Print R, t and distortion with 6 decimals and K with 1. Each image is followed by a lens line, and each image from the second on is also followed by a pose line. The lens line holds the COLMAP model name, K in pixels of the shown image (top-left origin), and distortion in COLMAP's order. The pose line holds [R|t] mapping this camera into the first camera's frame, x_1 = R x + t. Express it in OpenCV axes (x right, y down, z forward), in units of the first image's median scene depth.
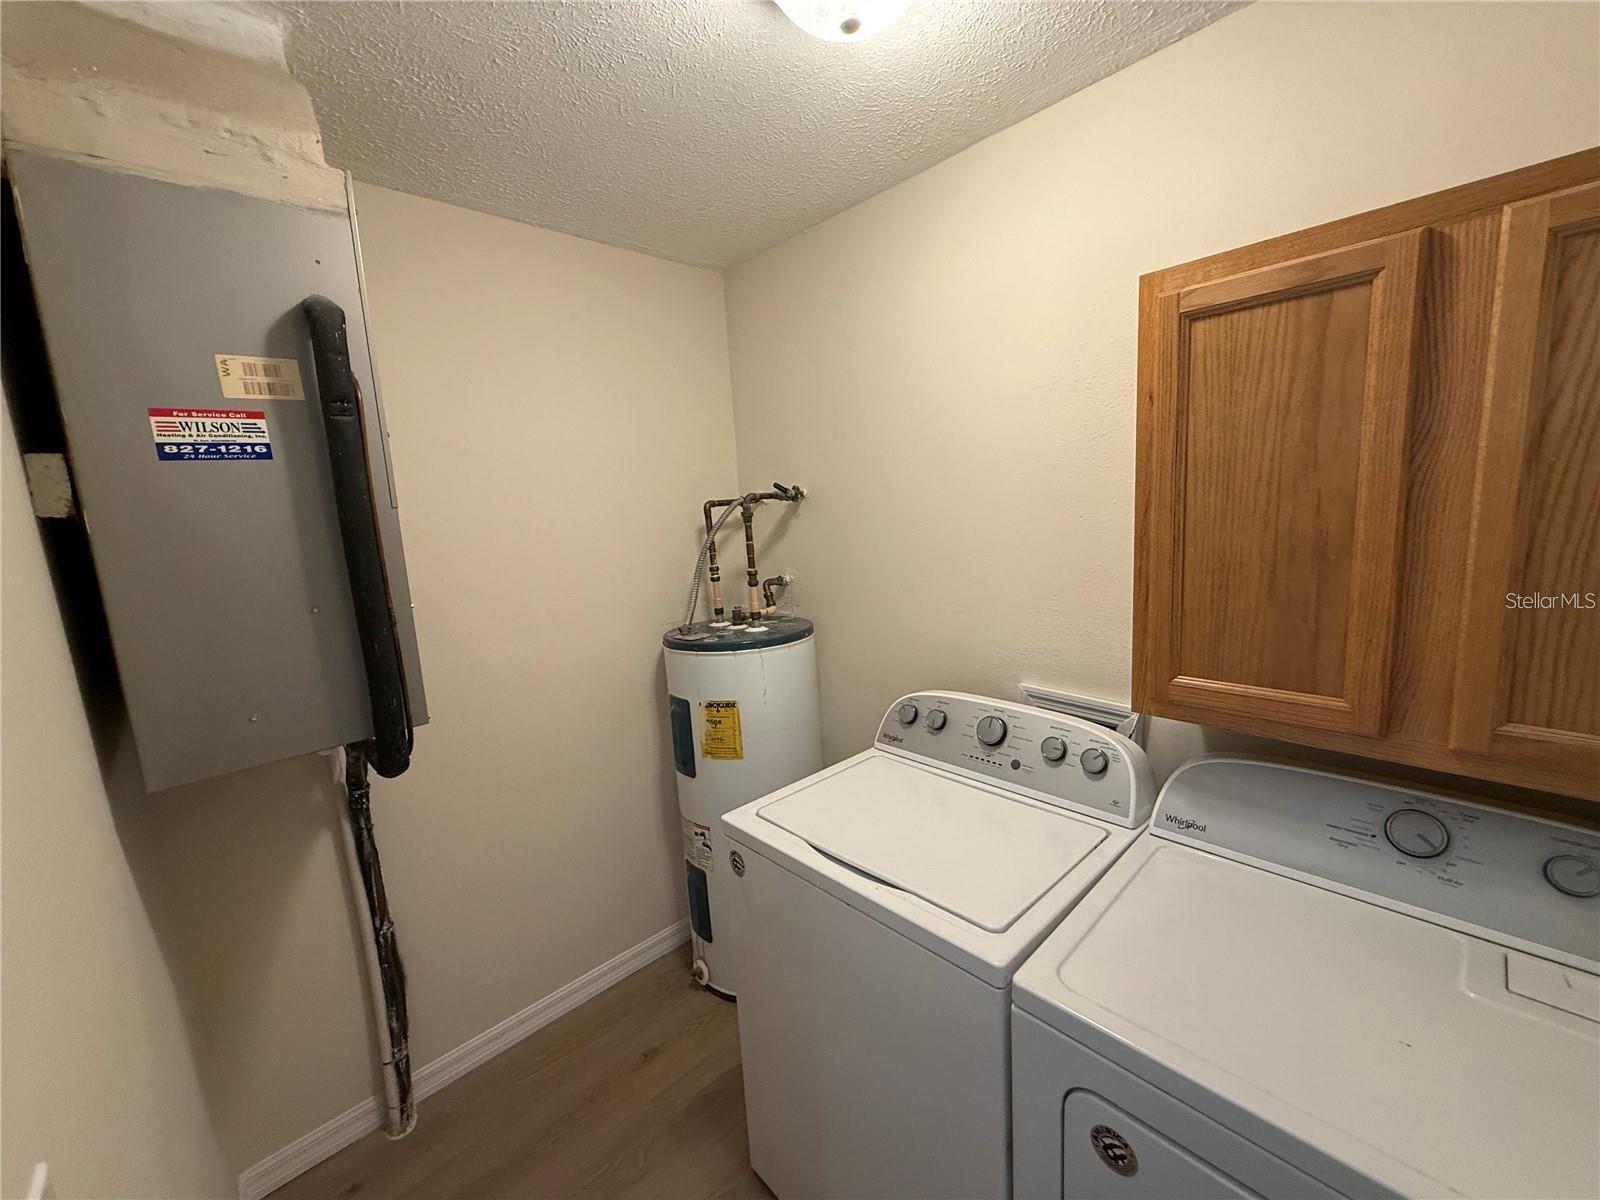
lens RADIAL K [[639.2, 0, 794.7], [0, 639.2, 600.7], [0, 0, 1]] dist [0.001314, -0.000294]
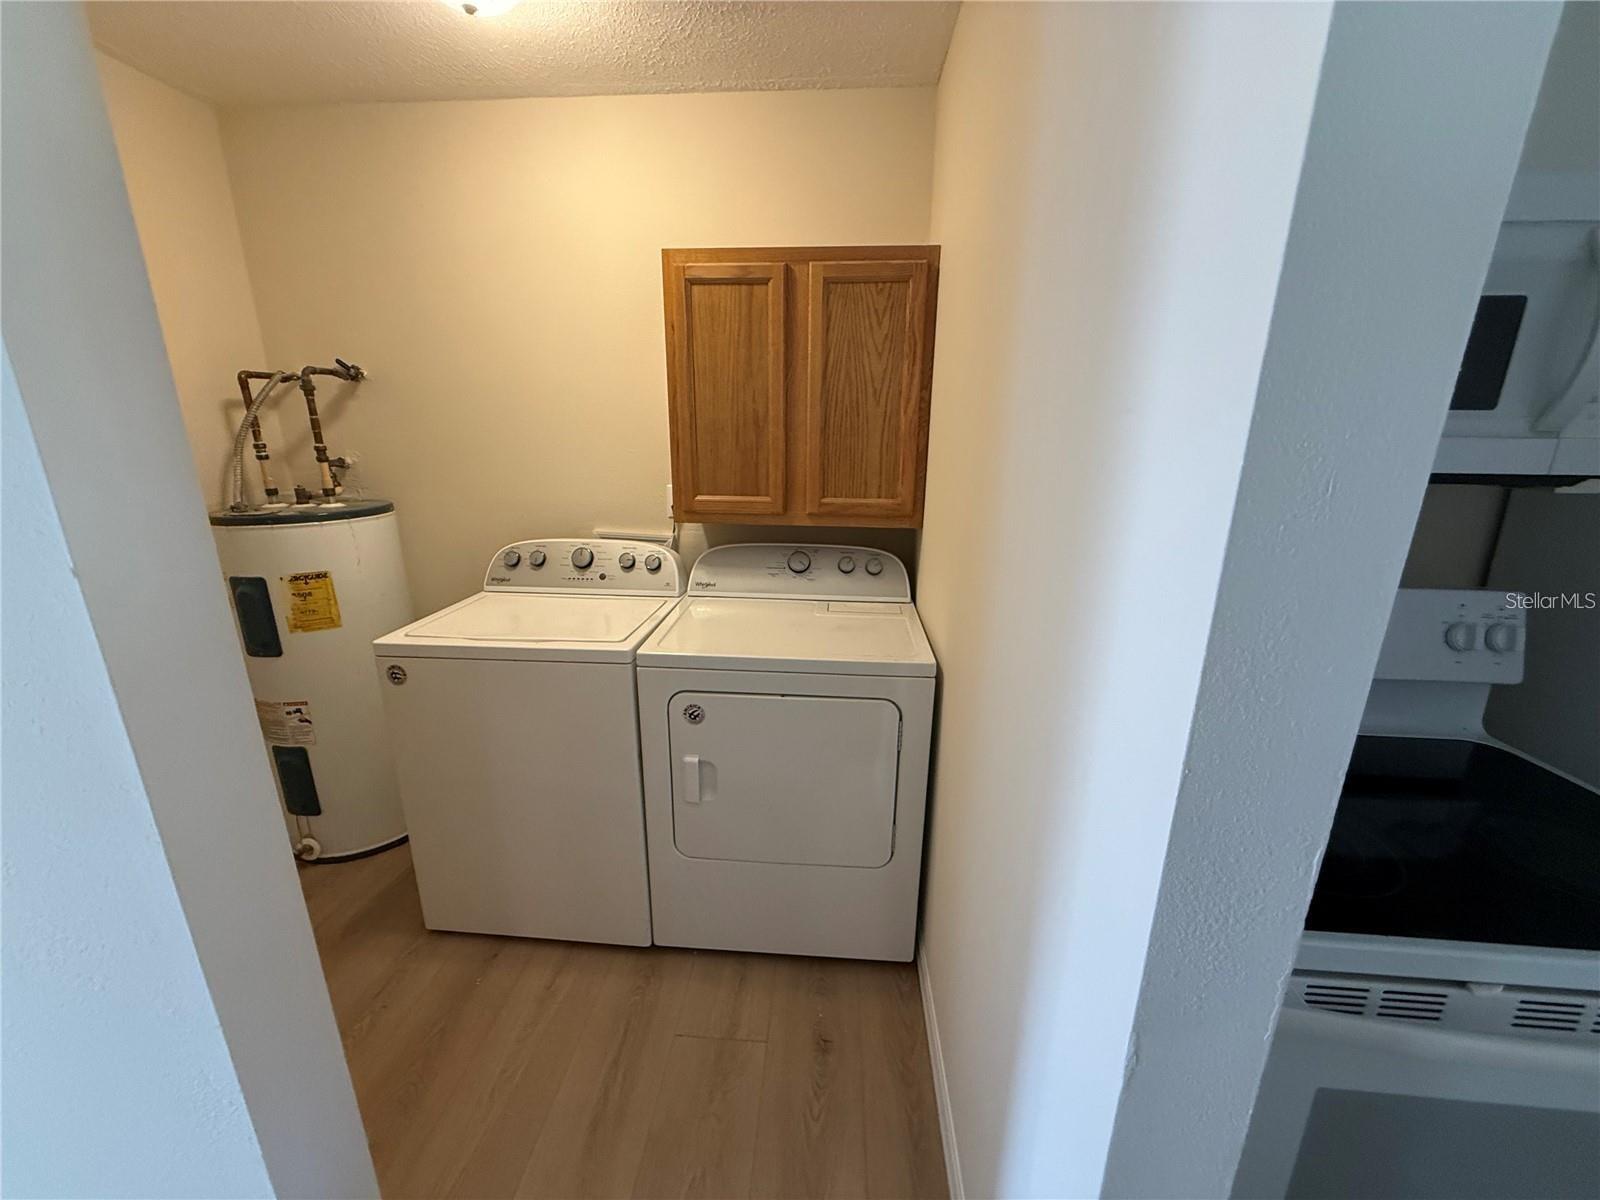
lens RADIAL K [[639.2, 0, 794.7], [0, 639.2, 600.7], [0, 0, 1]] dist [0.001314, -0.000294]
pose [[0.732867, -0.120019, 0.669702, -0.300478], [0.052734, 0.991377, 0.119959, 0.152090], [-0.678325, -0.052598, 0.732877, -0.348592]]
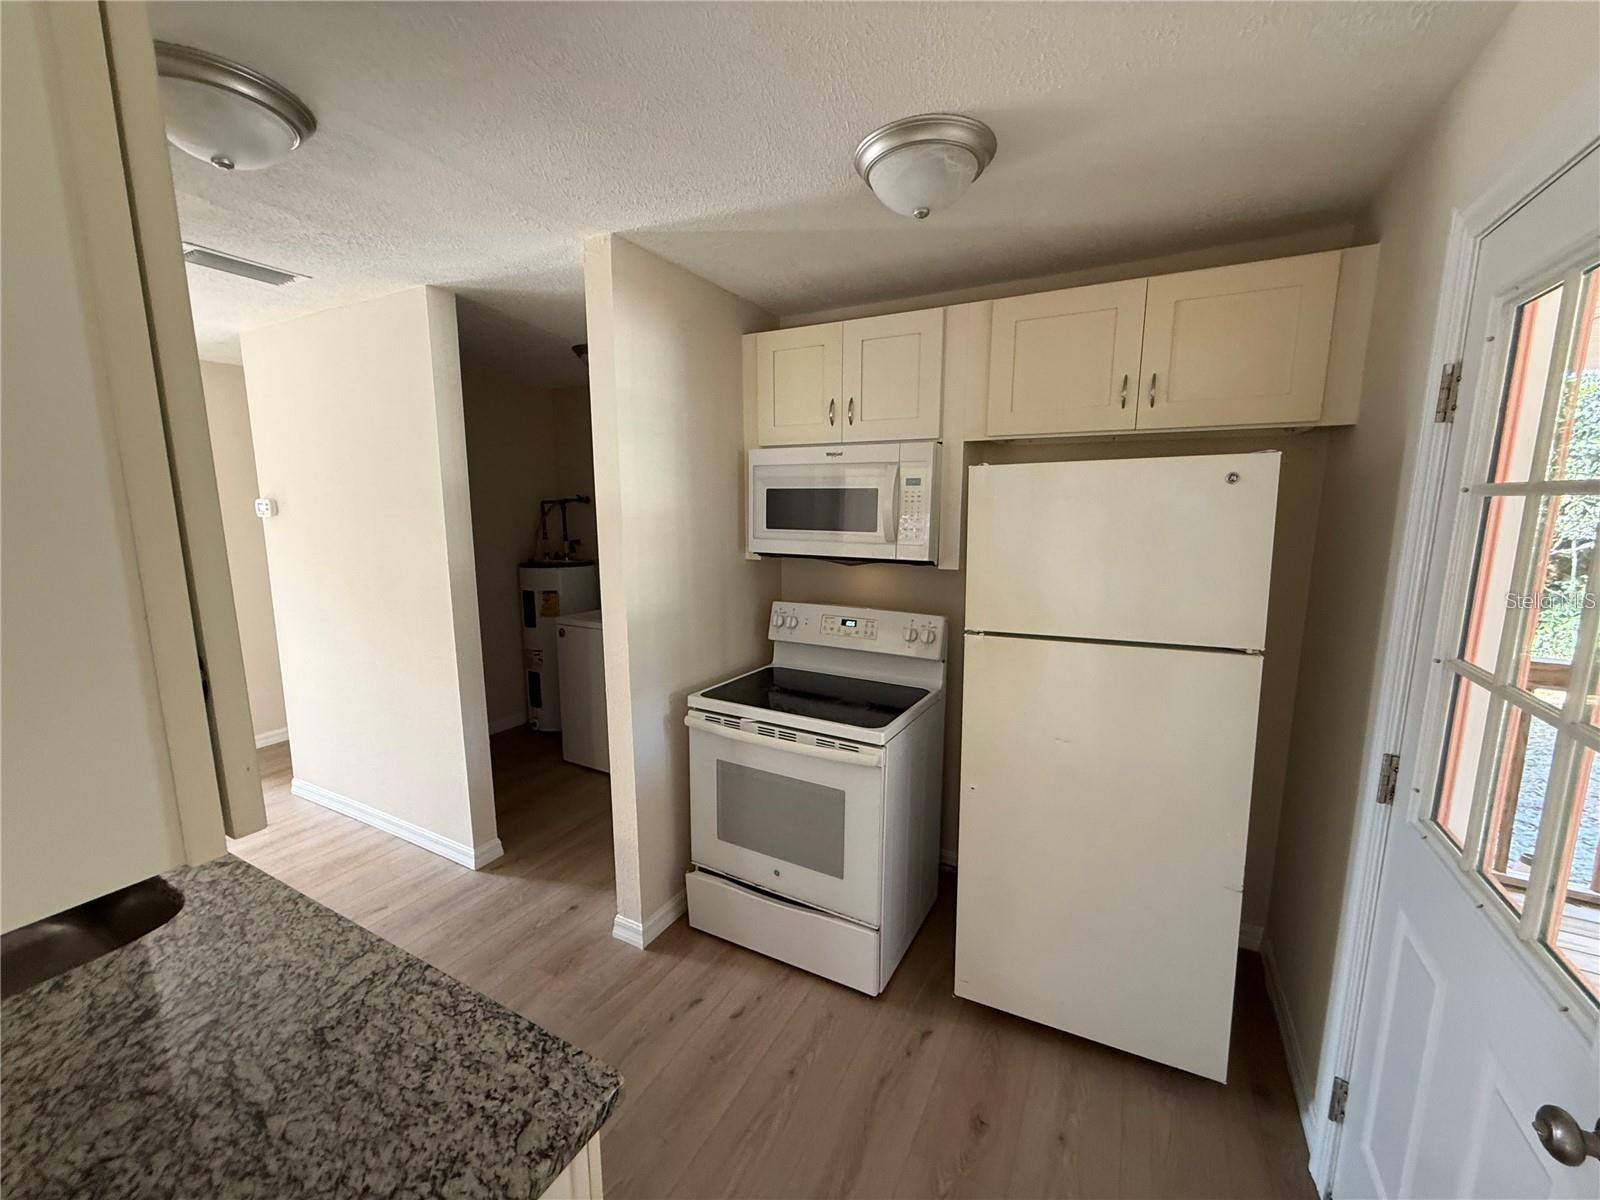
lens RADIAL K [[639.2, 0, 794.7], [0, 639.2, 600.7], [0, 0, 1]] dist [0.001314, -0.000294]
pose [[0.948211, 0.020890, 0.316955, -0.015284], [-0.016777, 0.999736, -0.015701, 0.272552], [-0.317199, 0.009570, 0.948311, -1.765539]]
